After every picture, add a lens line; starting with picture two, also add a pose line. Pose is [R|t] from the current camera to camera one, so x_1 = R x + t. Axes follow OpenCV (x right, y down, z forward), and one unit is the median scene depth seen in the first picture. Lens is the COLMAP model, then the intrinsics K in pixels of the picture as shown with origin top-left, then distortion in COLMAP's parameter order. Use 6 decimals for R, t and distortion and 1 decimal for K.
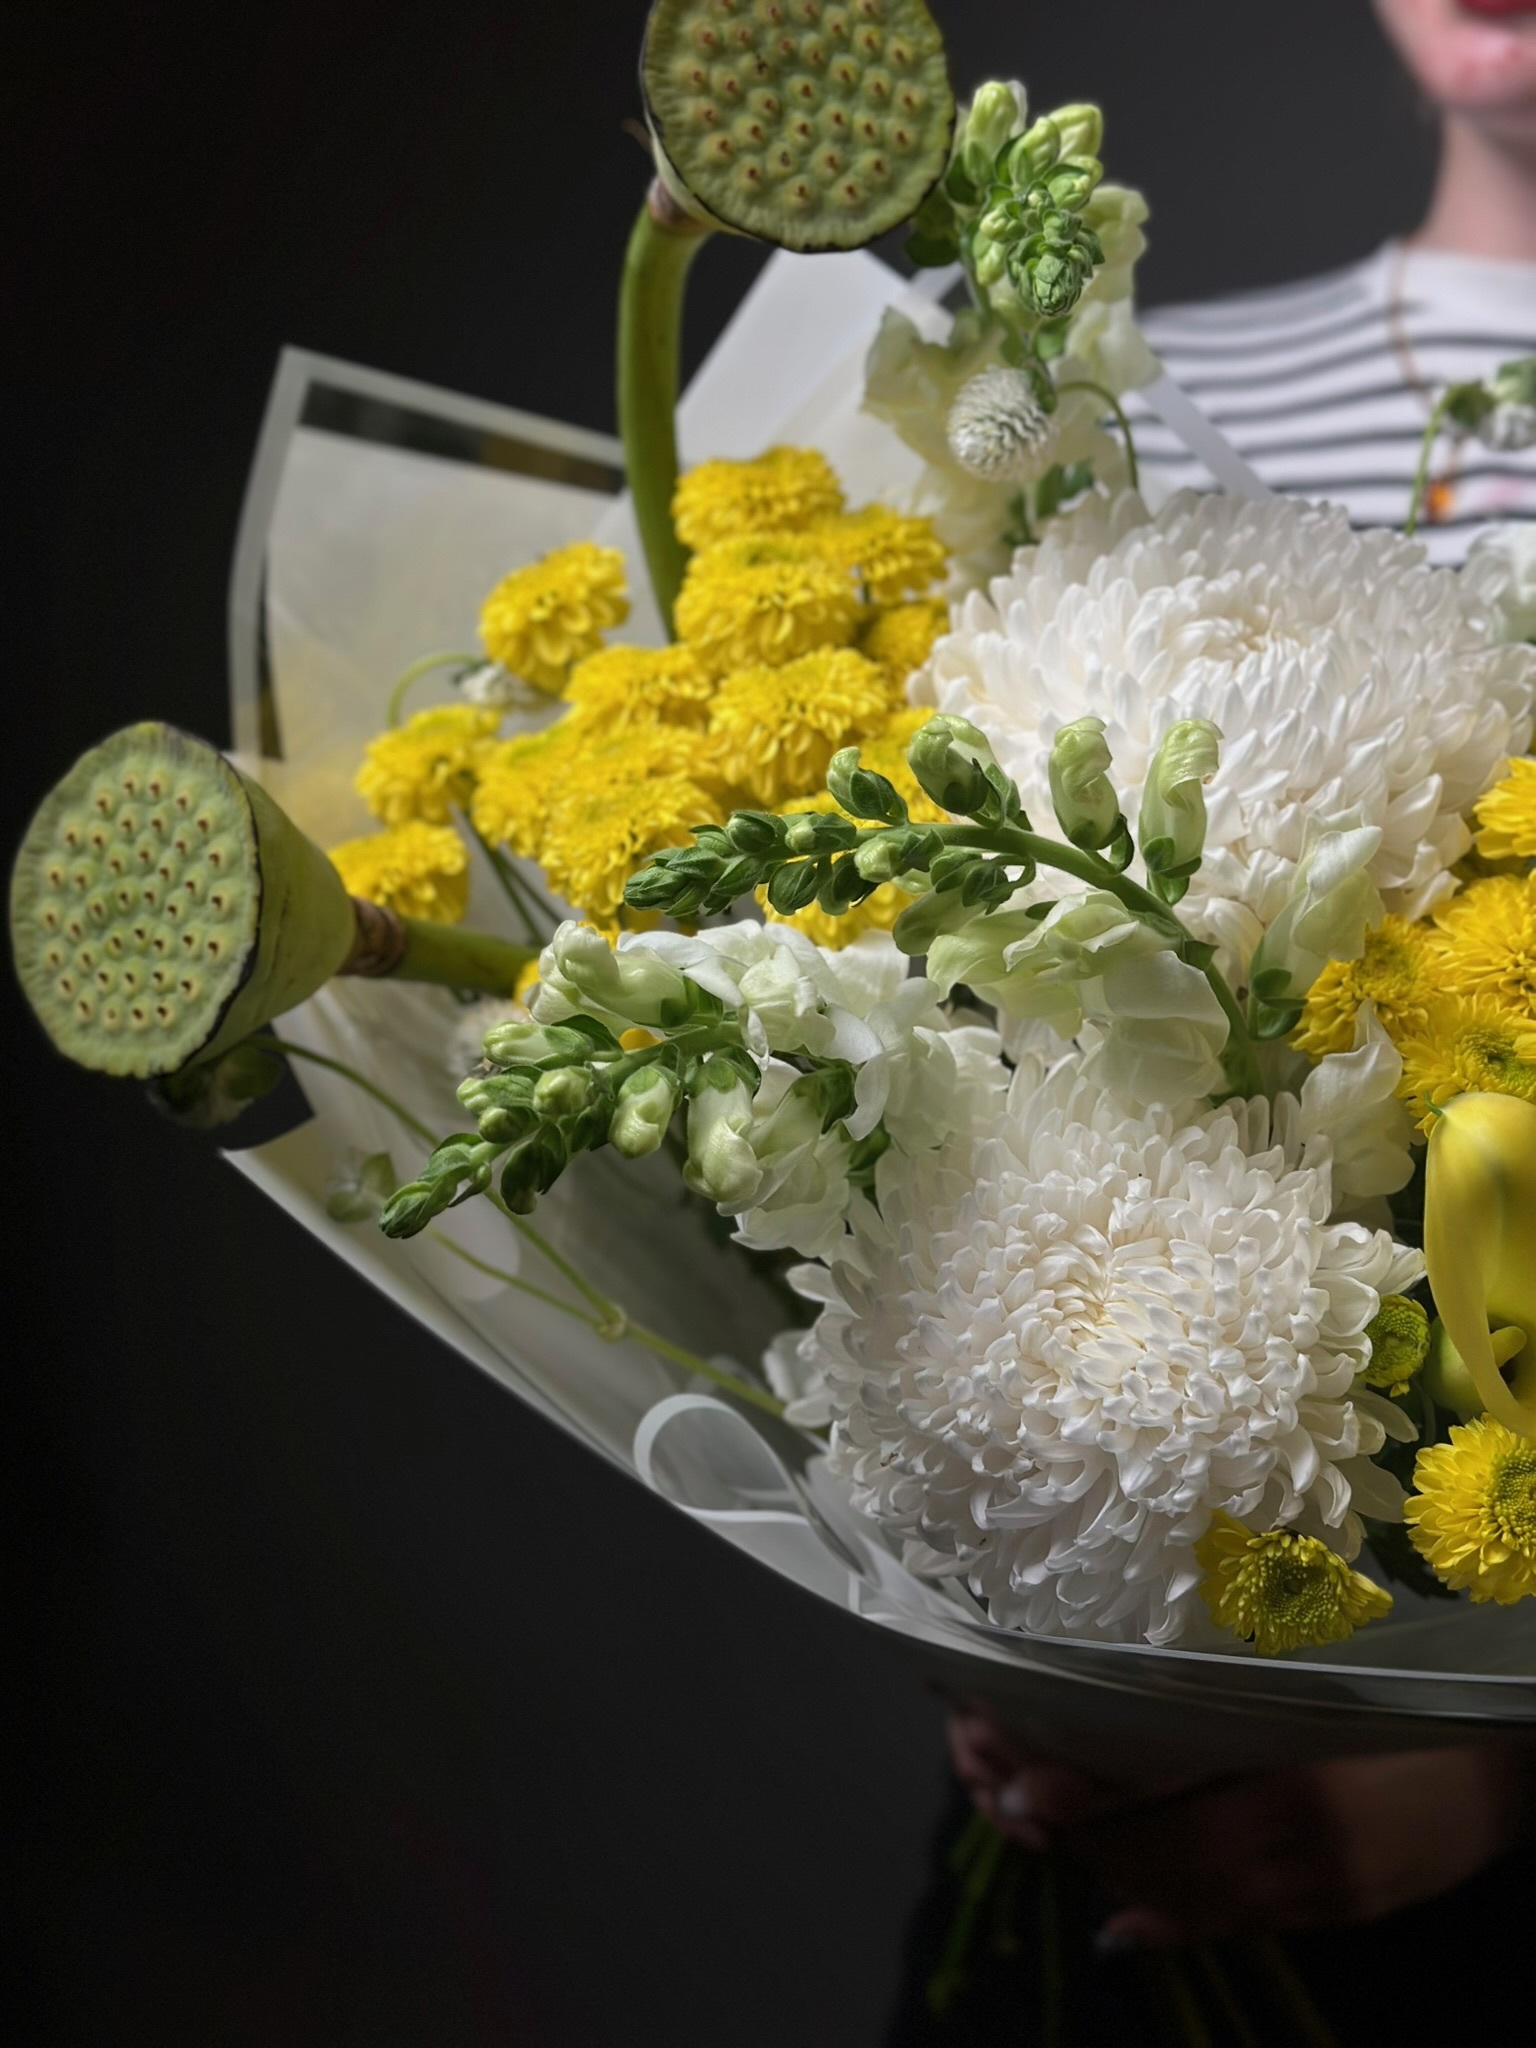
lens RADIAL K [[2928.8, 0, 692.1], [0, 2928.8, 973.3], [0, 0, 1]] dist [-0.043141, 1.106832]
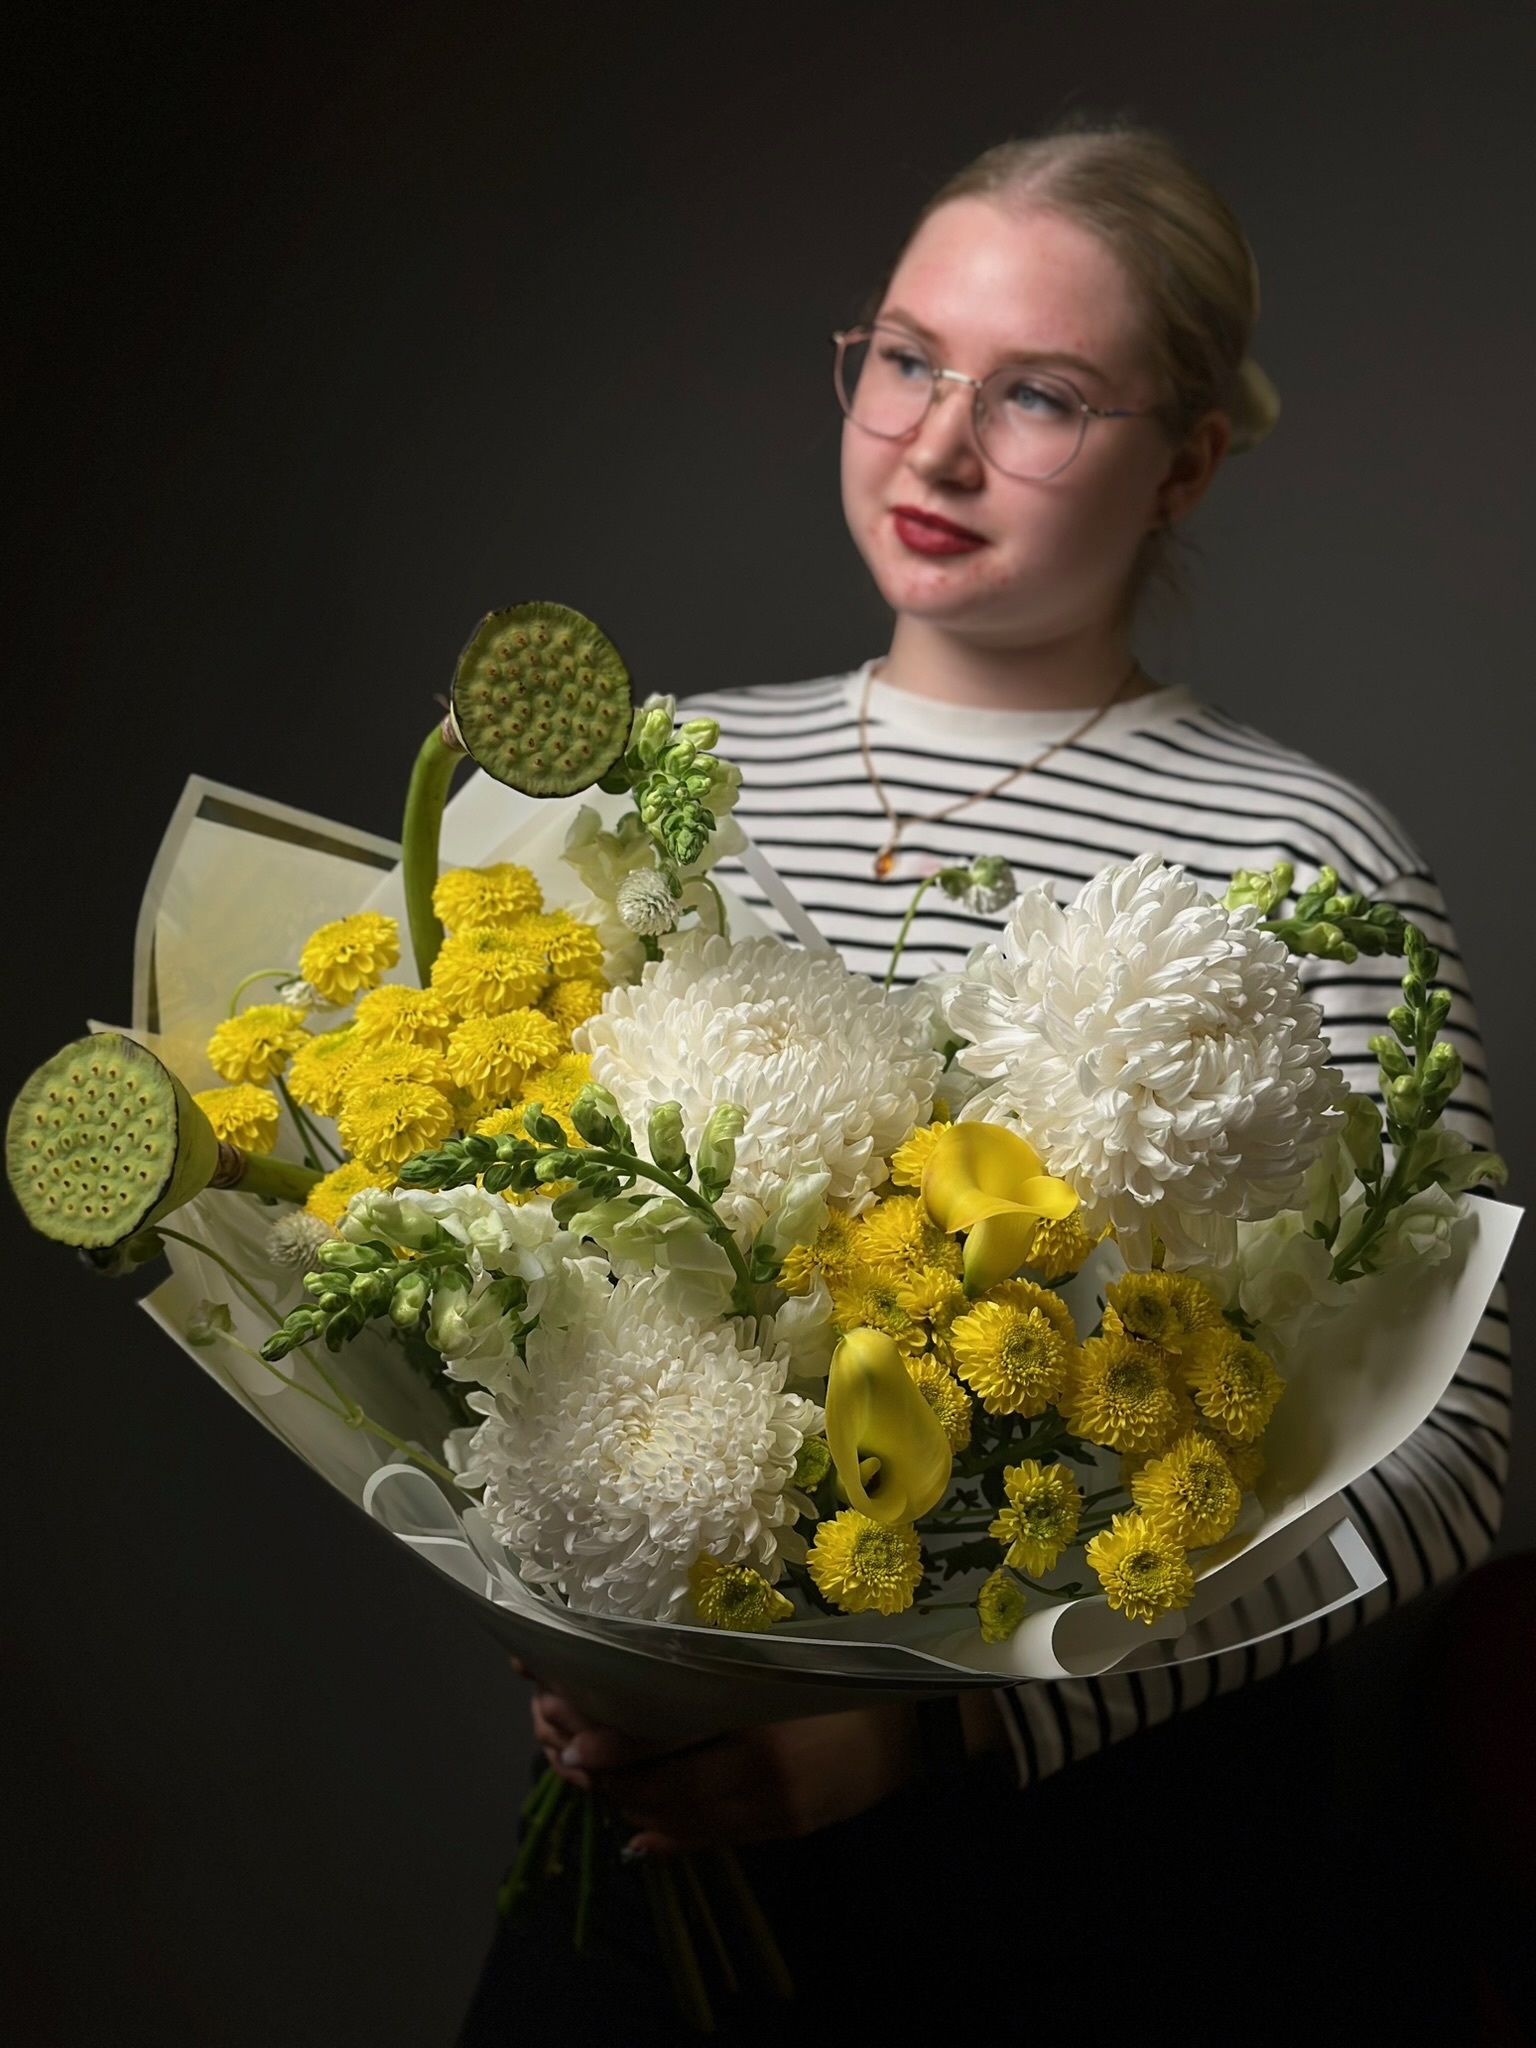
lens RADIAL K [[2809.7, 0, 775.2], [0, 2809.7, 995.3], [0, 0, 1]] dist [0.043752, 0.013823]
pose [[0.982480, 0.098445, 0.158246, -0.072787], [-0.094364, 0.994987, -0.033118, -0.090208], [-0.160713, 0.017605, 0.986844, -0.629783]]
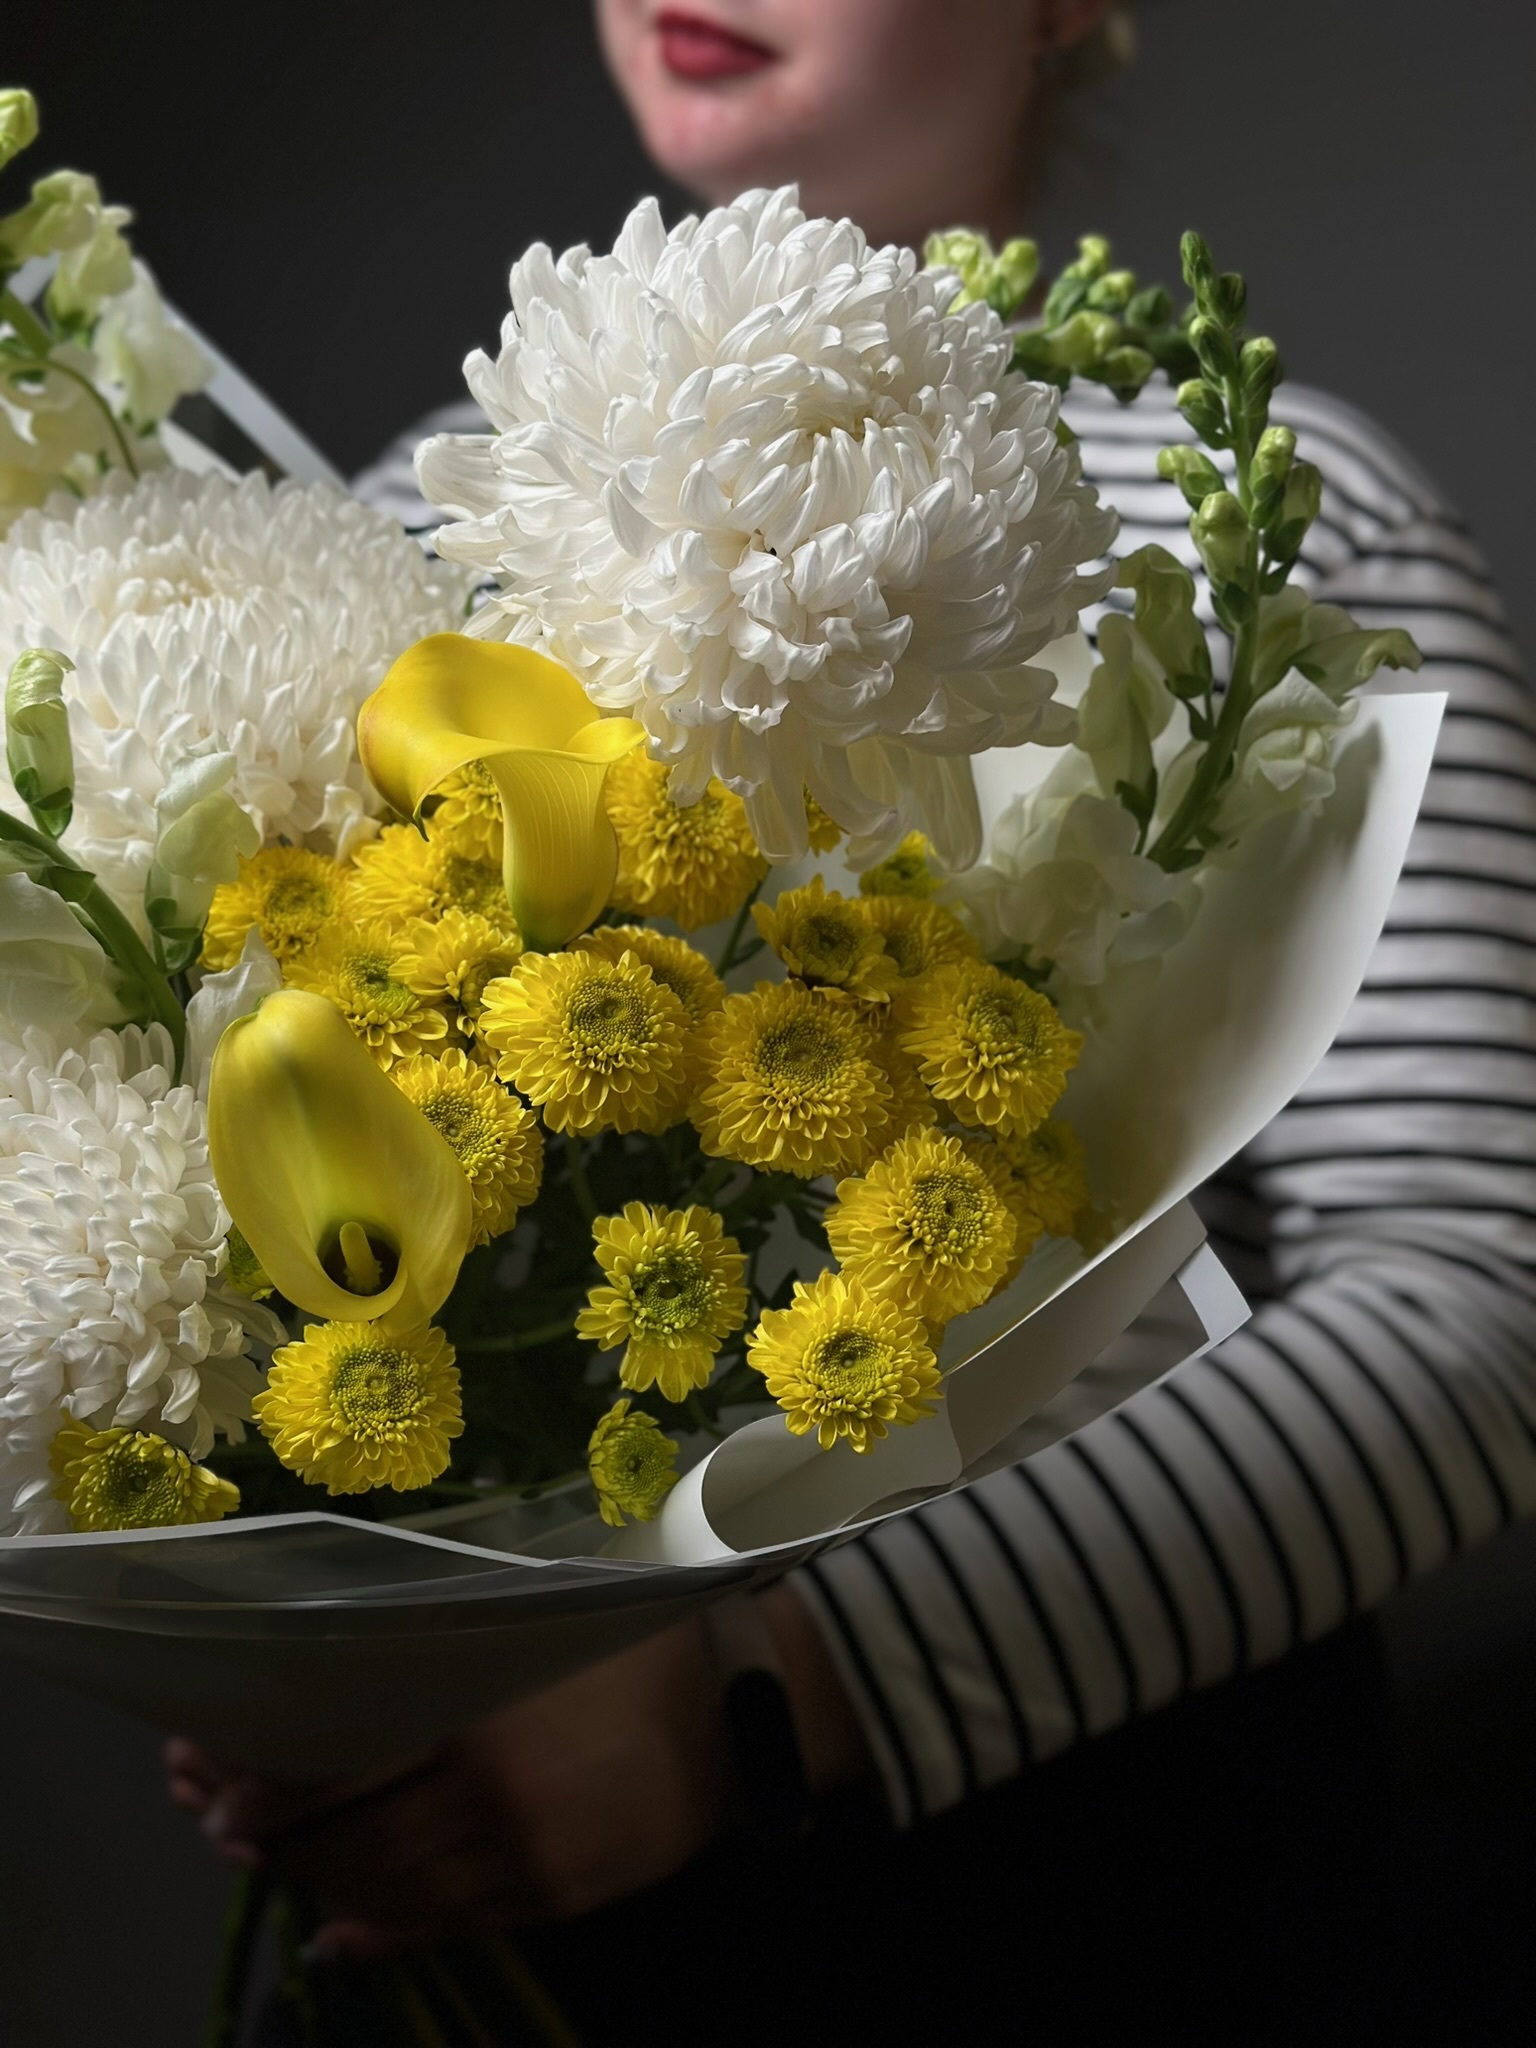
lens RADIAL K [[2928.8, 0, 692.1], [0, 2928.8, 973.3], [0, 0, 1]] dist [-0.043141, 1.106832]
pose [[0.996113, -0.024086, 0.084726, 0.287395], [0.029394, 0.997645, -0.061967, 0.091328], [-0.083034, 0.064217, 0.994475, -0.040010]]
